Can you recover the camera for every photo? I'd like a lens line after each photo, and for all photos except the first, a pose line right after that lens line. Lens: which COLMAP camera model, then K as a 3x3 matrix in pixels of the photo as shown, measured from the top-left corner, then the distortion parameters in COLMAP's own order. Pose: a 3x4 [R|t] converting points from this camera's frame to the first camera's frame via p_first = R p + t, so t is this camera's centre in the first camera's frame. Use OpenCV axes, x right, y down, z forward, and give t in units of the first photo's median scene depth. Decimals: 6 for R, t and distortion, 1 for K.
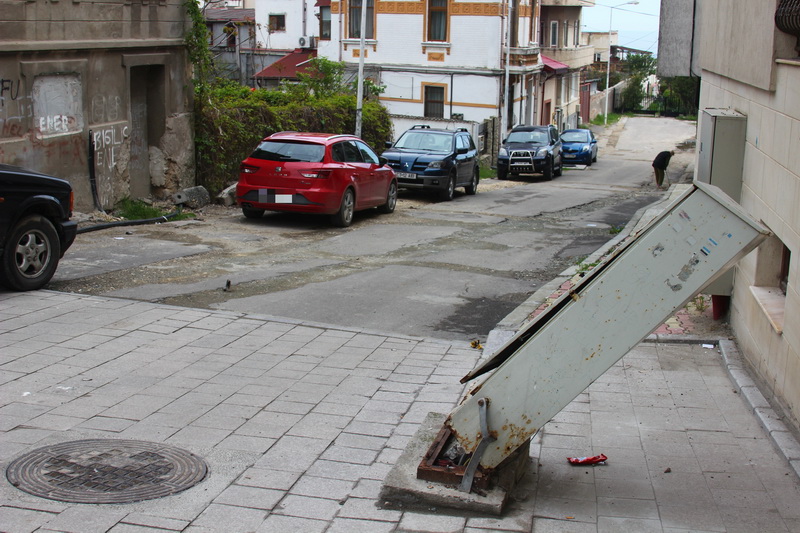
lens RADIAL K [[1033.0, 0, 400.0], [0, 1033.0, 266.5], [0, 0, 1]] dist [-0.125914, -0.018212]
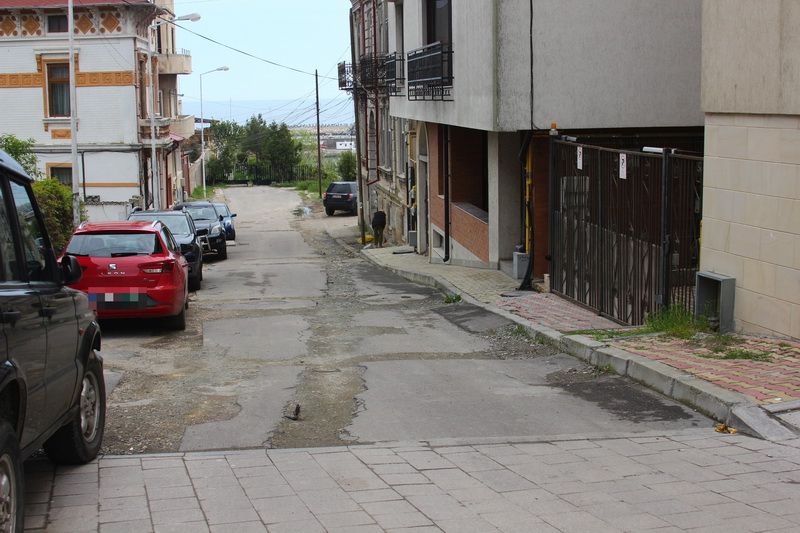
lens RADIAL K [[1078.3, 0, 400.0], [0, 1078.3, 266.5], [0, 0, 1]] dist [-0.111201, 0.004034]
pose [[0.897865, -0.095379, 0.429815, -0.109726], [0.127467, 0.990756, -0.046417, -0.010746], [-0.421414, 0.096464, 0.901723, 0.058668]]
